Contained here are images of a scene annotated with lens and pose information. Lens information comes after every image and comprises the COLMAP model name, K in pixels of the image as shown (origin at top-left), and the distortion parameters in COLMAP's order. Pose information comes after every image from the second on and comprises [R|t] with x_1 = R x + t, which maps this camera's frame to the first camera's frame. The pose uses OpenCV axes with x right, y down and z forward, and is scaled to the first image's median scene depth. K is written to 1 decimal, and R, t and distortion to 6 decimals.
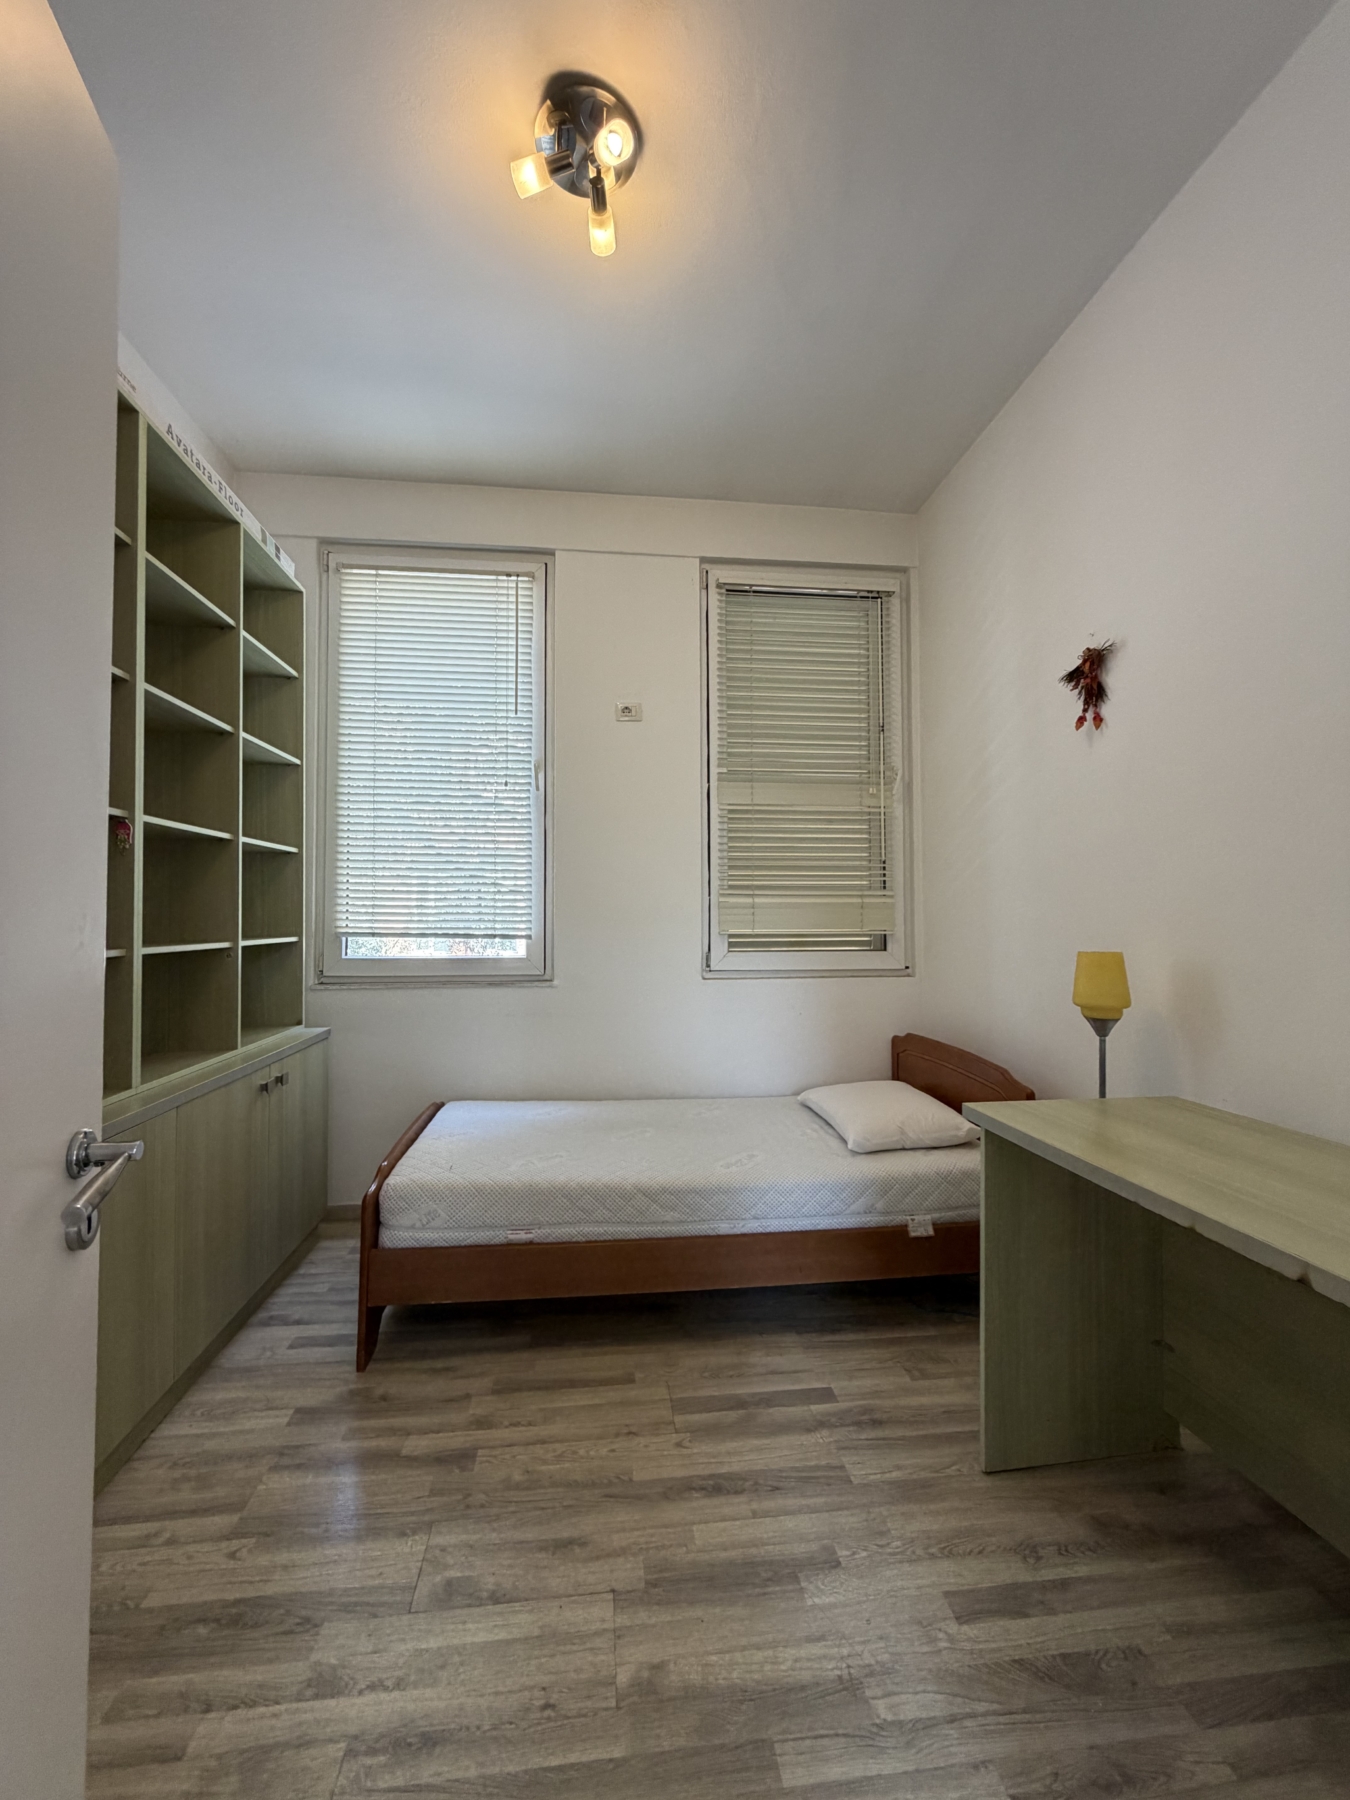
lens RADIAL K [[713.5, 0, 675.9], [0, 713.5, 899.7], [0, 0, 1]] dist [0.003528, -0.000392]
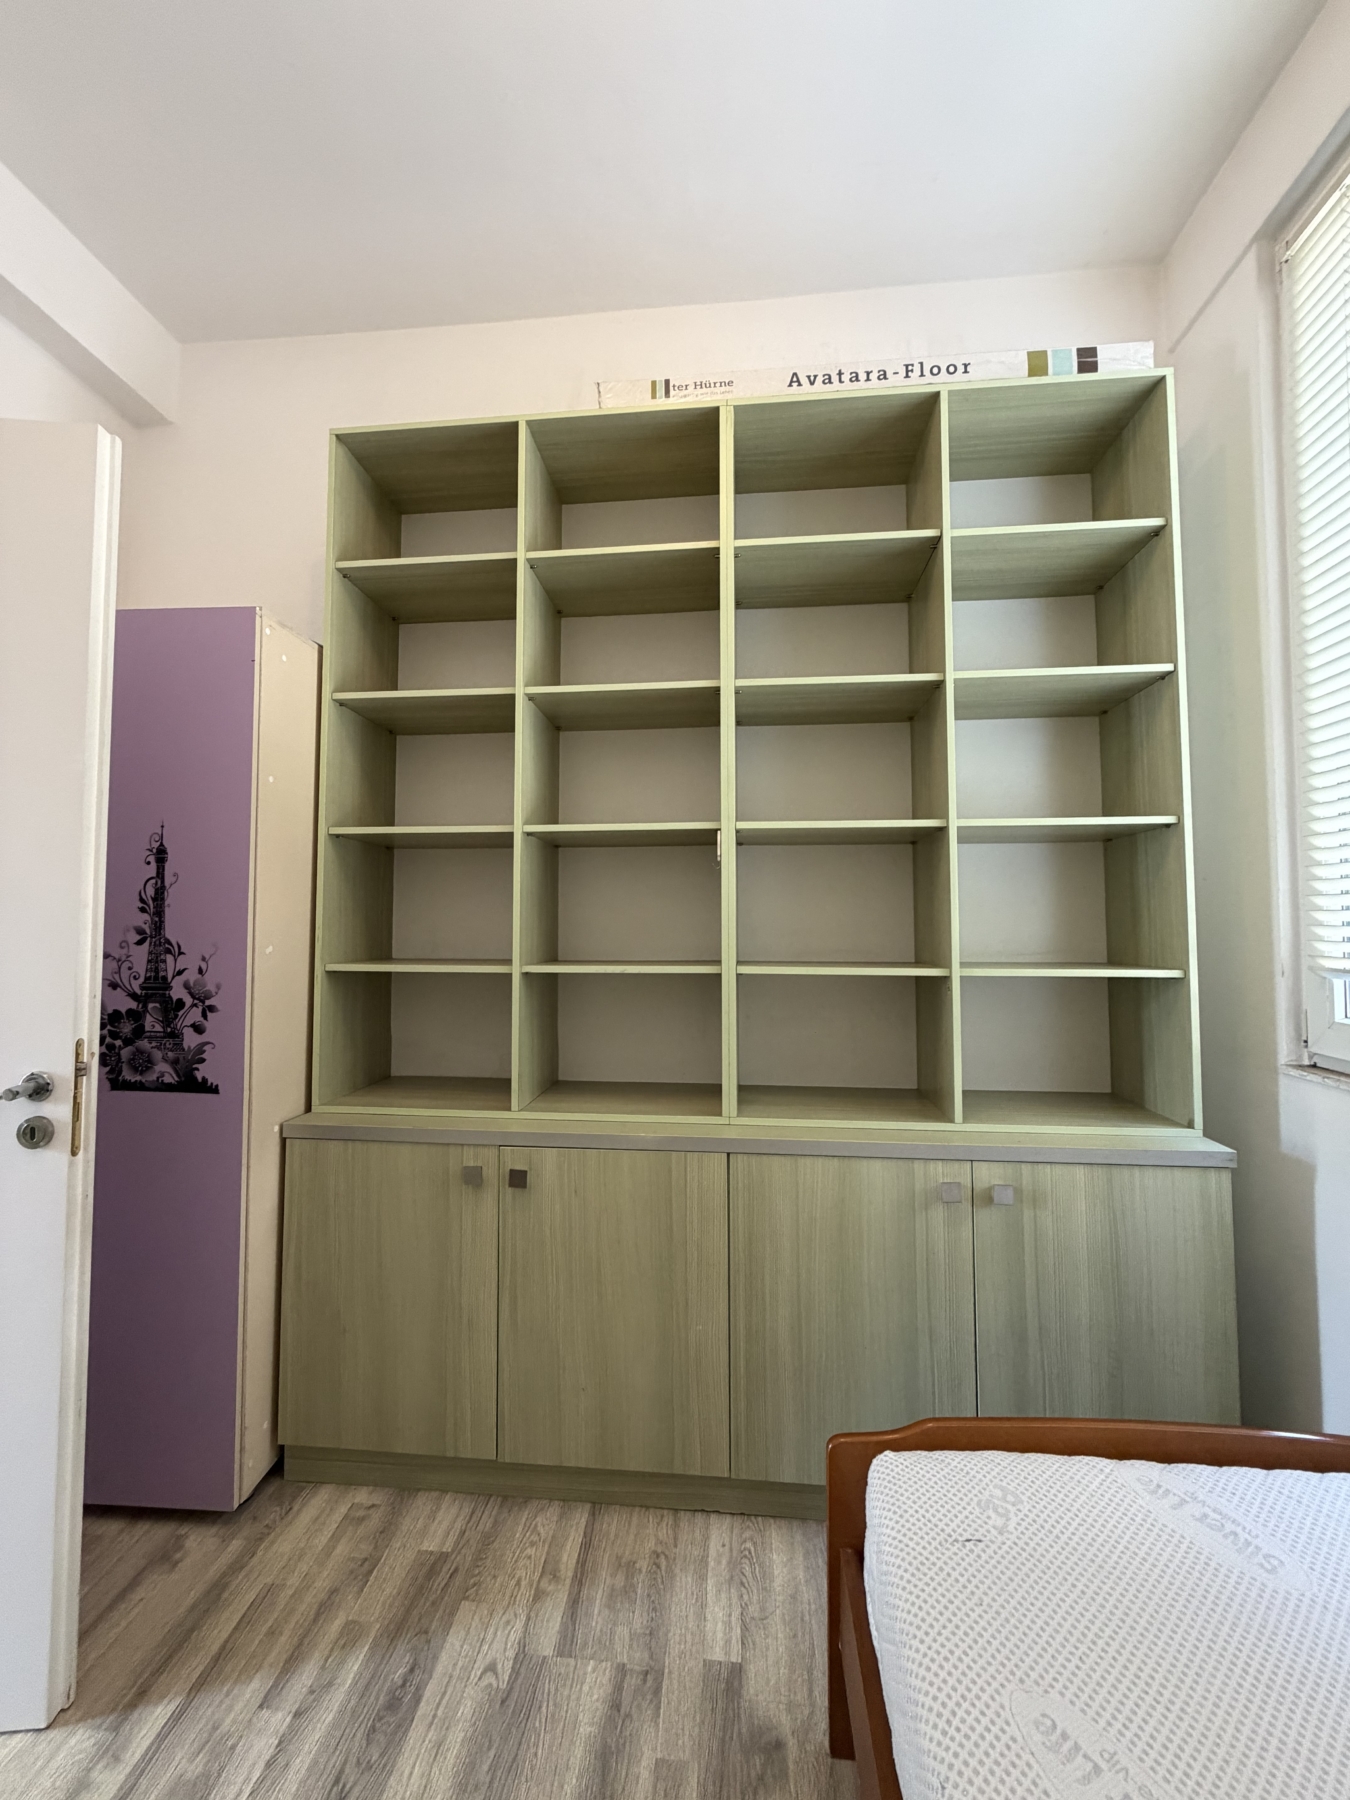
lens RADIAL K [[713.5, 0, 681.6], [0, 713.5, 903.4], [0, 0, 1]] dist [0.003528, -0.000392]
pose [[-0.193298, -0.034720, -0.980526, 0.205740], [0.008971, 0.999269, -0.037152, 0.019613], [0.981099, -0.015978, -0.192846, 1.319953]]
